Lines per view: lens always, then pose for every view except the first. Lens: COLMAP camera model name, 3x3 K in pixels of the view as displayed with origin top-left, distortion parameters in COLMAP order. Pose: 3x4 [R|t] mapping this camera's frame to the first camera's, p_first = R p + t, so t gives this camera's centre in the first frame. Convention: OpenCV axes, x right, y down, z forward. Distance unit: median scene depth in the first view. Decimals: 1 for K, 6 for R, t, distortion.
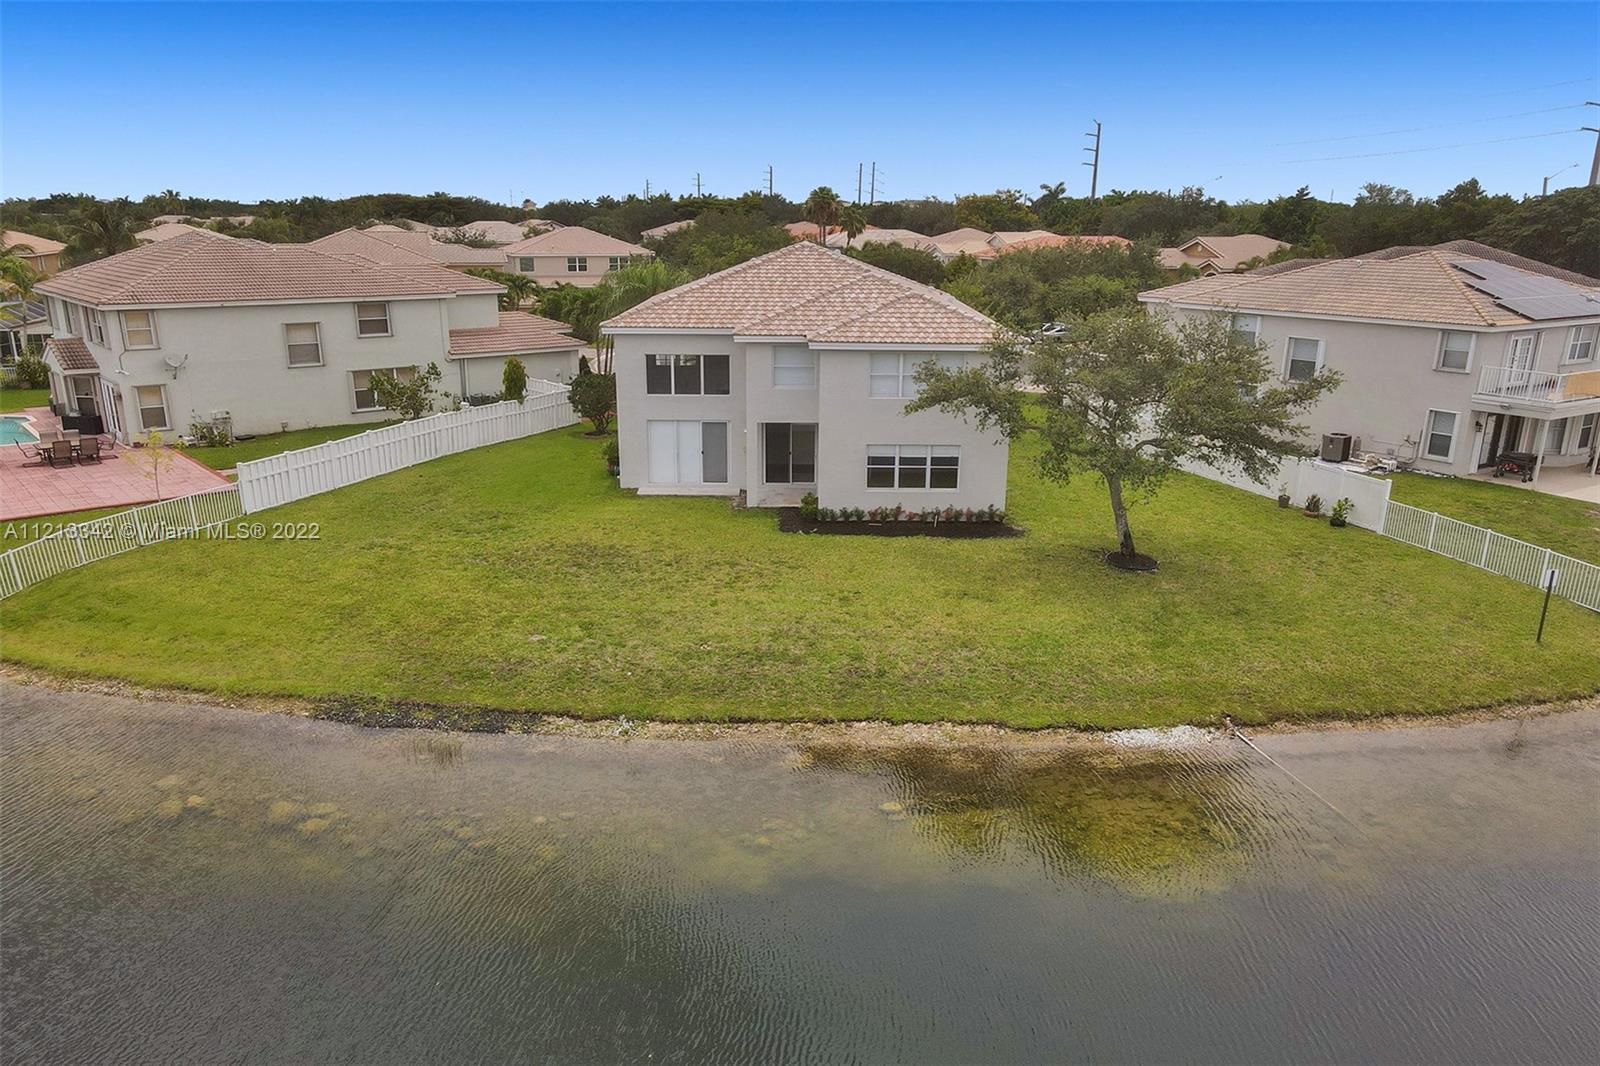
lens RADIAL K [[1252.8, 0, 805.2], [0, 1252.8, 450.2], [0, 0, 1]] dist [-0.010968, 0.034669]
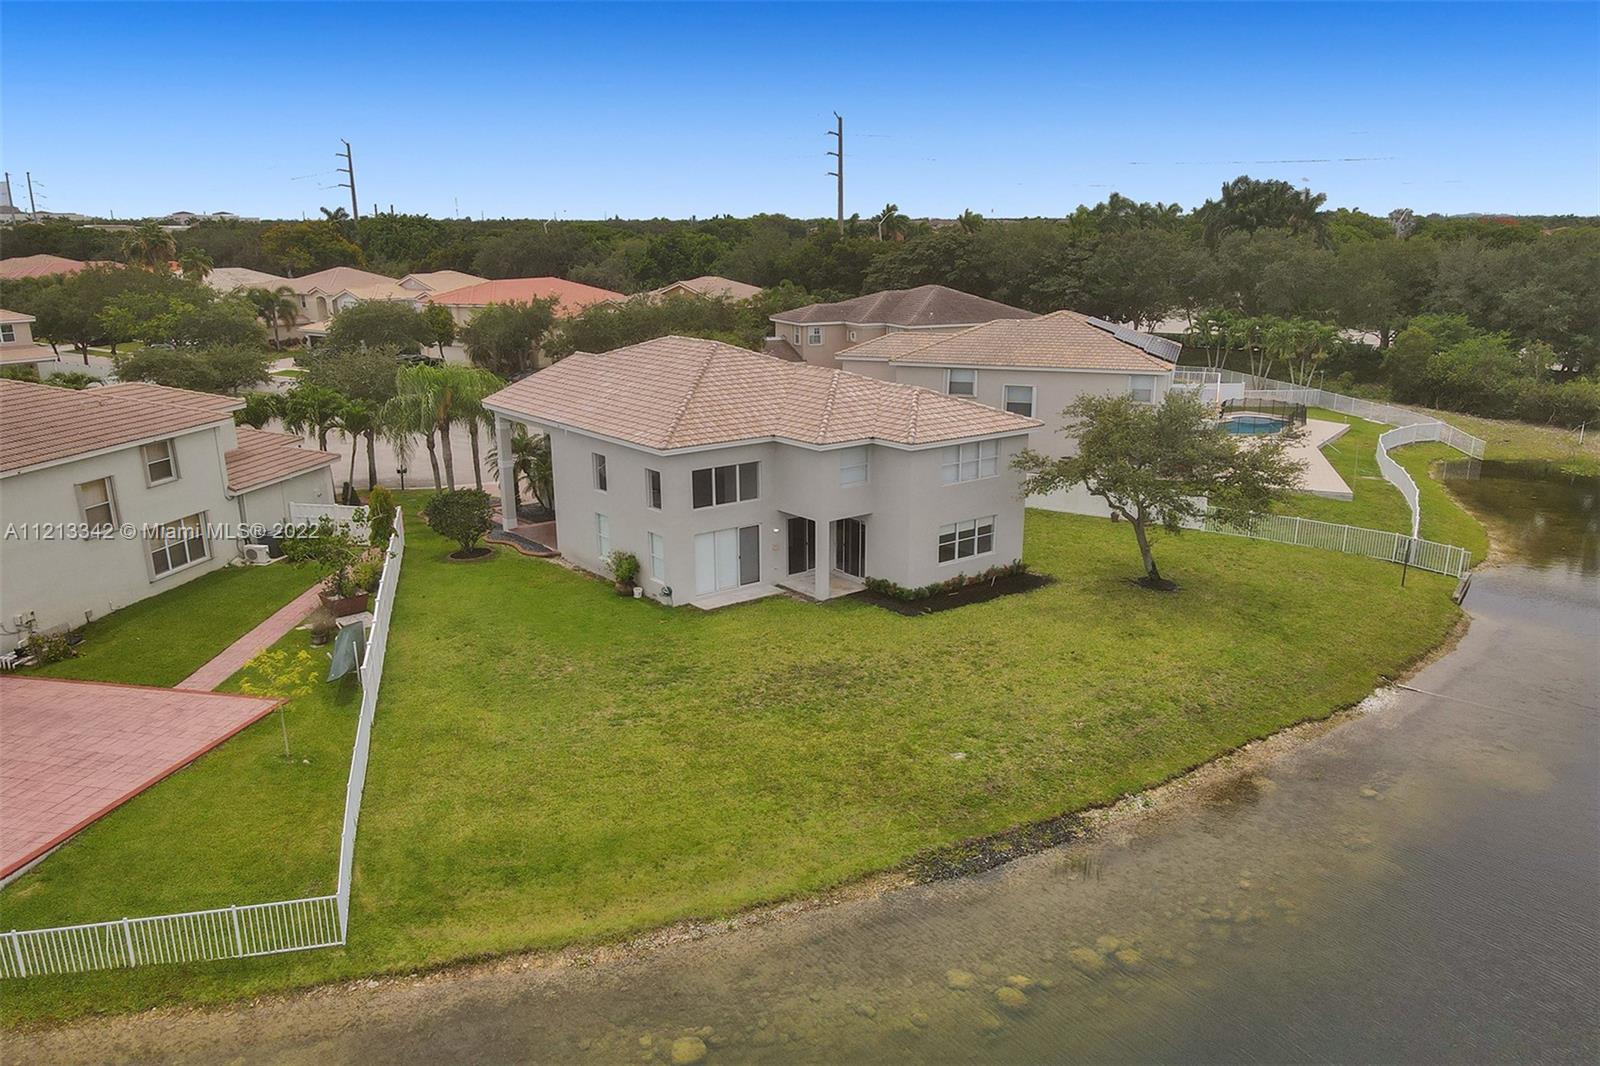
lens RADIAL K [[1197.1, 0, 808.5], [0, 1197.1, 611.9], [0, 0, 1]] dist [0.007961, 0.012244]
pose [[0.789868, -0.200782, 0.579479, -0.855361], [0.125426, 0.977804, 0.167832, -0.156041], [-0.600314, -0.059884, 0.797519, 0.246547]]
